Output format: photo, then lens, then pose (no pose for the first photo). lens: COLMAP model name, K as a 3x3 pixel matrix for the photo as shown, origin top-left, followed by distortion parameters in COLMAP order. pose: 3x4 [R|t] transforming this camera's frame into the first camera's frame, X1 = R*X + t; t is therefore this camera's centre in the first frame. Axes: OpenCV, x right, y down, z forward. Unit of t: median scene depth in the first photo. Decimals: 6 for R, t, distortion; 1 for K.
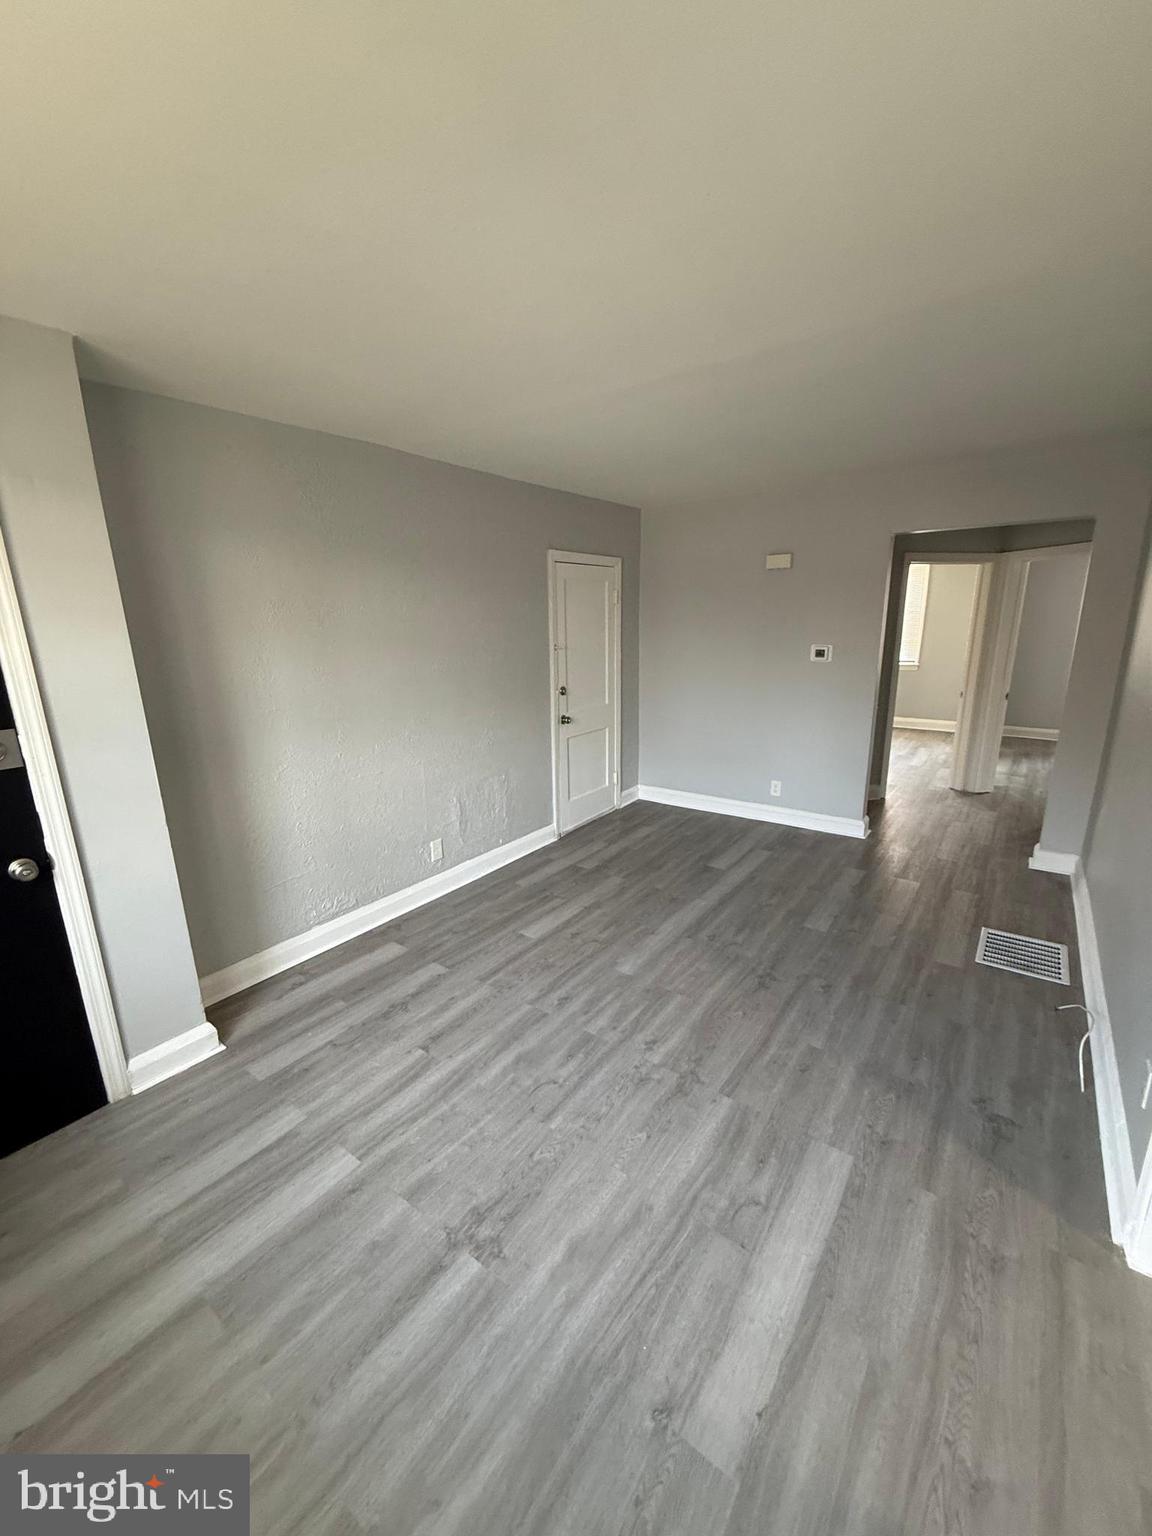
lens RADIAL K [[611.2, 0, 573.4], [0, 611.2, 772.7], [0, 0, 1]] dist [0.000645, -0.000069]
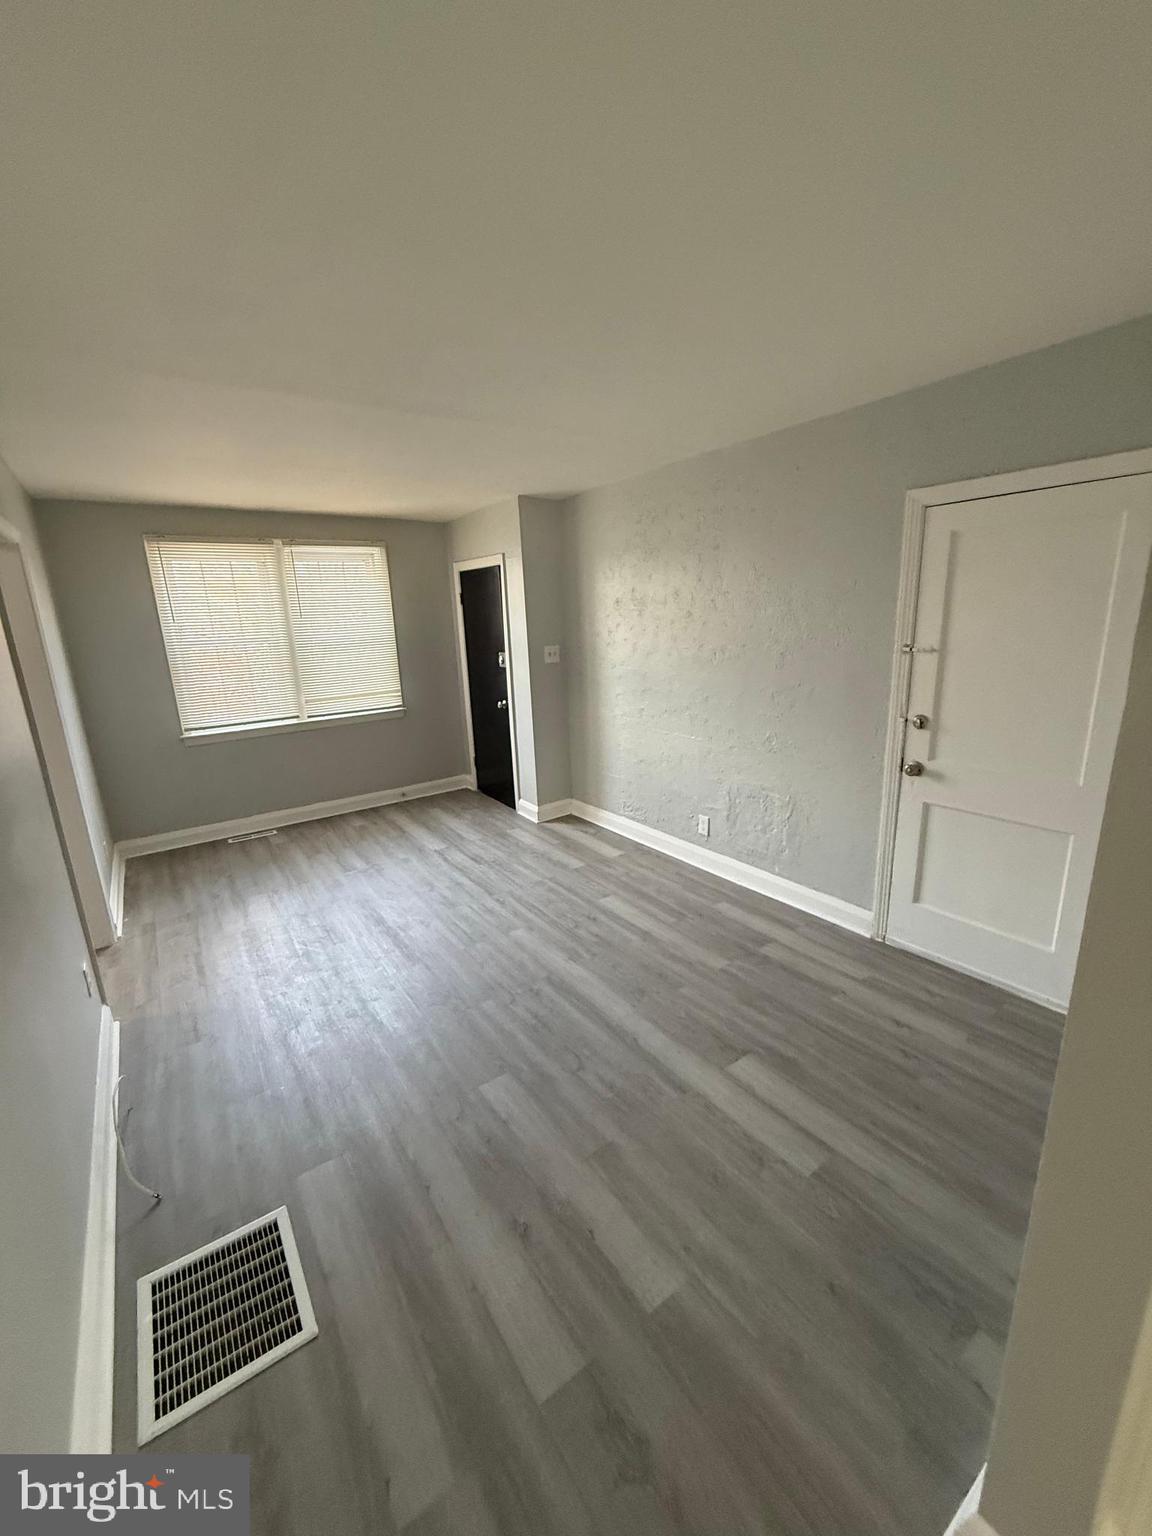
lens RADIAL K [[611.2, 0, 571.5], [0, 611.2, 772.6], [0, 0, 1]] dist [0.000645, -0.000069]
pose [[-0.311792, 0.267763, -0.911641, 0.837082], [-0.195375, 0.920899, 0.337303, -0.286548], [0.929847, 0.283280, -0.234815, 1.068258]]
